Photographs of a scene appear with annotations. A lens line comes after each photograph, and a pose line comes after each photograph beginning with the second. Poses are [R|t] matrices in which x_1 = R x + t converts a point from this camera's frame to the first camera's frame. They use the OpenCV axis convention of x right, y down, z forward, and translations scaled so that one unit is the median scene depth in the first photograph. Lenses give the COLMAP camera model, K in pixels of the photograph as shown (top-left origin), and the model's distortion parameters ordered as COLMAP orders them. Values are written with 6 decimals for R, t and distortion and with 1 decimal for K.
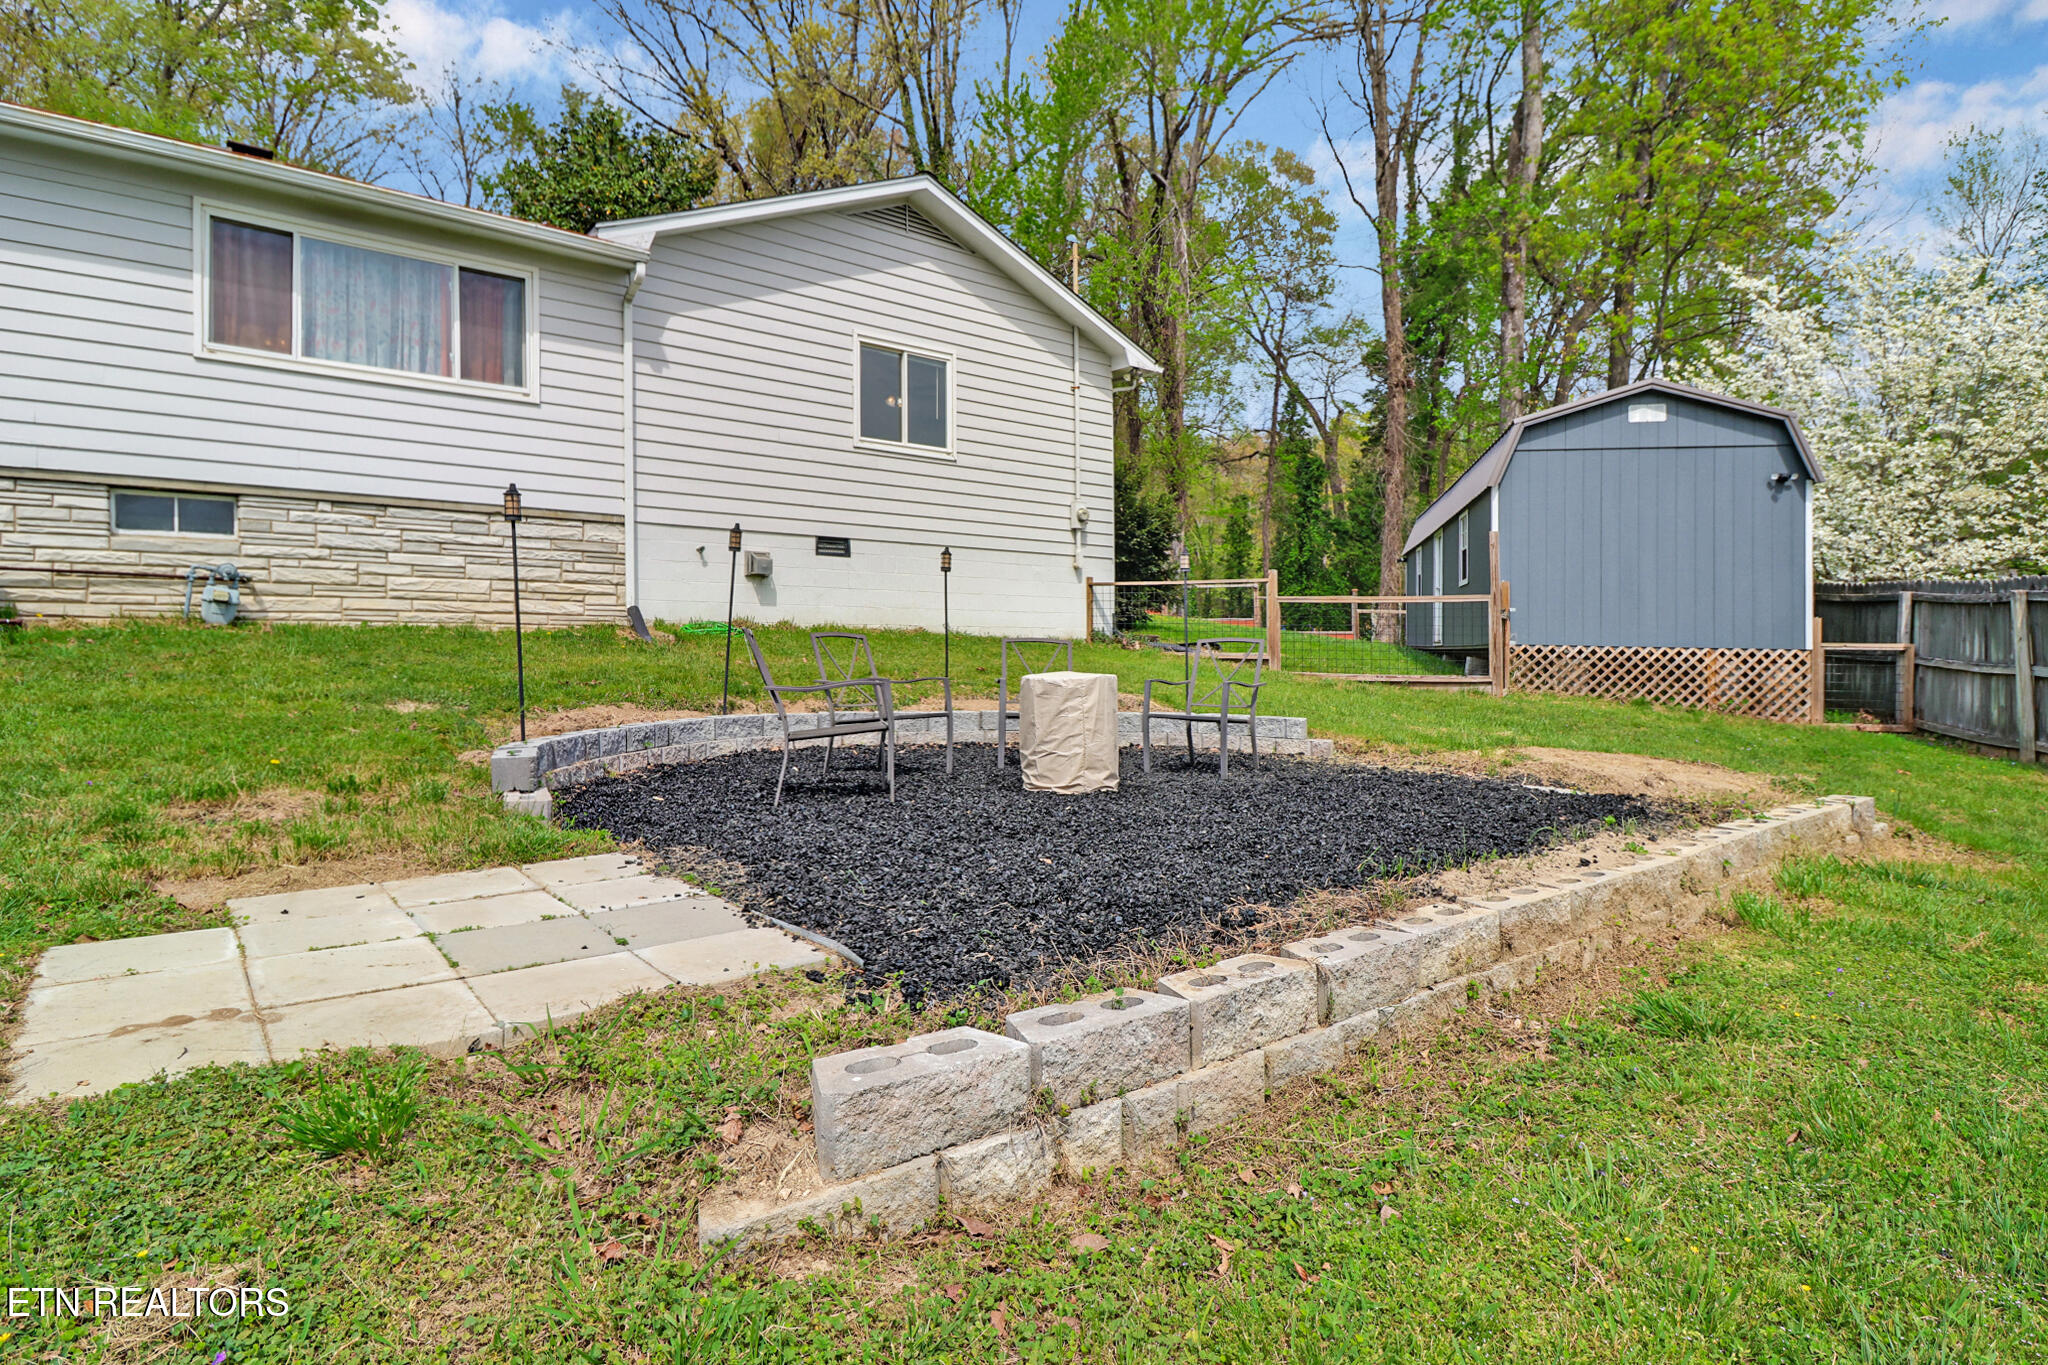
lens RADIAL K [[1120.7, 0, 1084.6], [0, 1120.7, 684.6], [0, 0, 1]] dist [-0.001249, -0.002153]
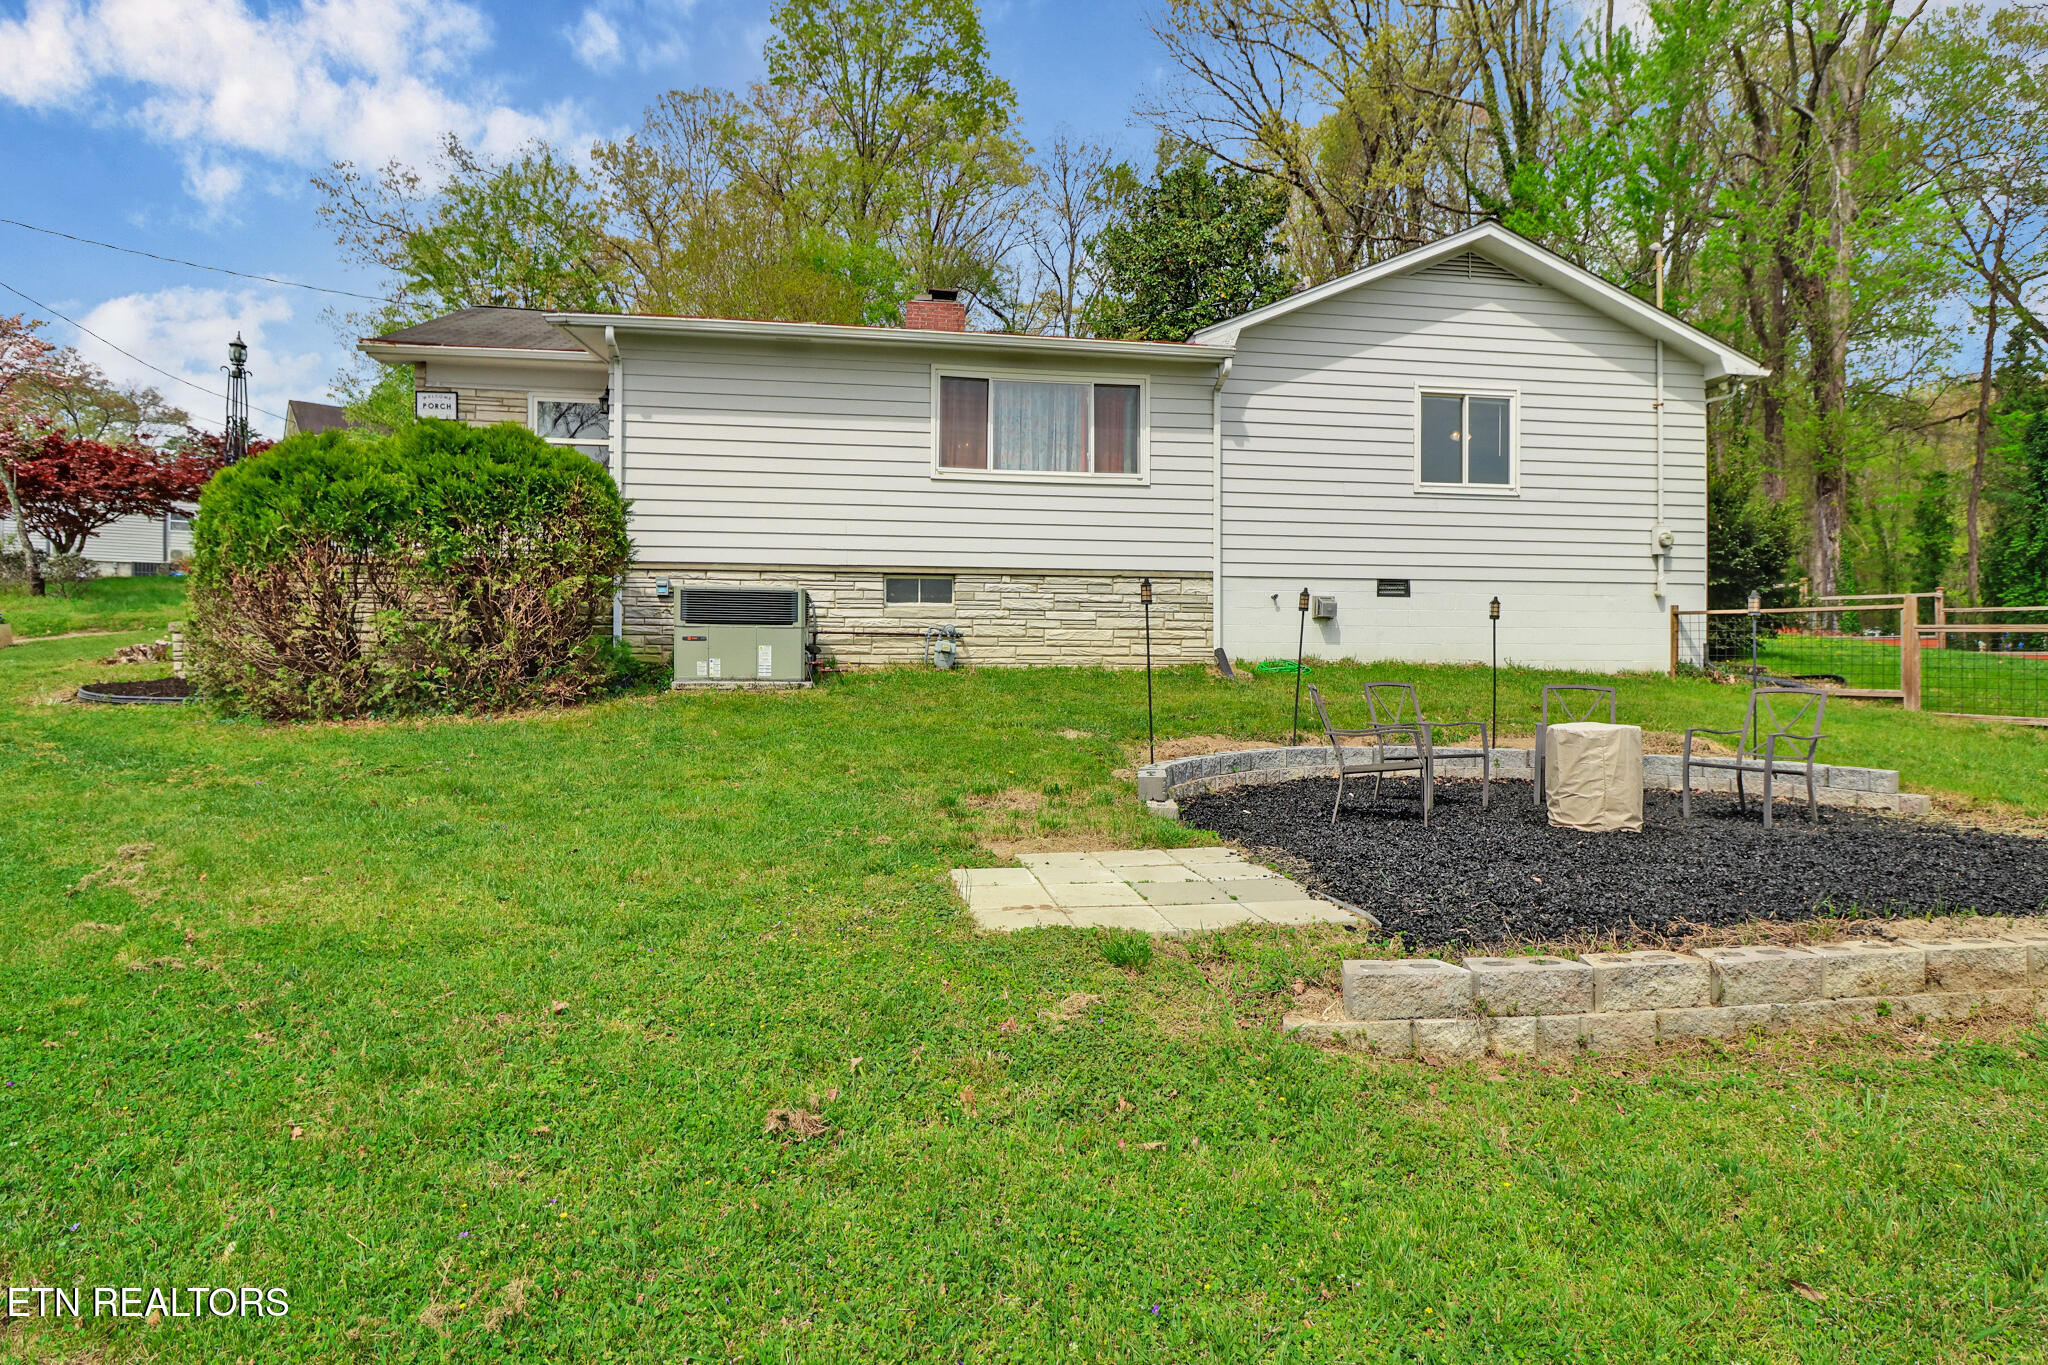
lens RADIAL K [[1163.9, 0, 1029.4], [0, 1163.9, 656.4], [0, 0, 1]] dist [-0.000673, -0.002683]
pose [[0.861113, -0.003071, -0.508405, 0.061878], [-0.016836, 0.999261, -0.034553, -0.018780], [0.508135, 0.038314, 0.860425, -0.199187]]
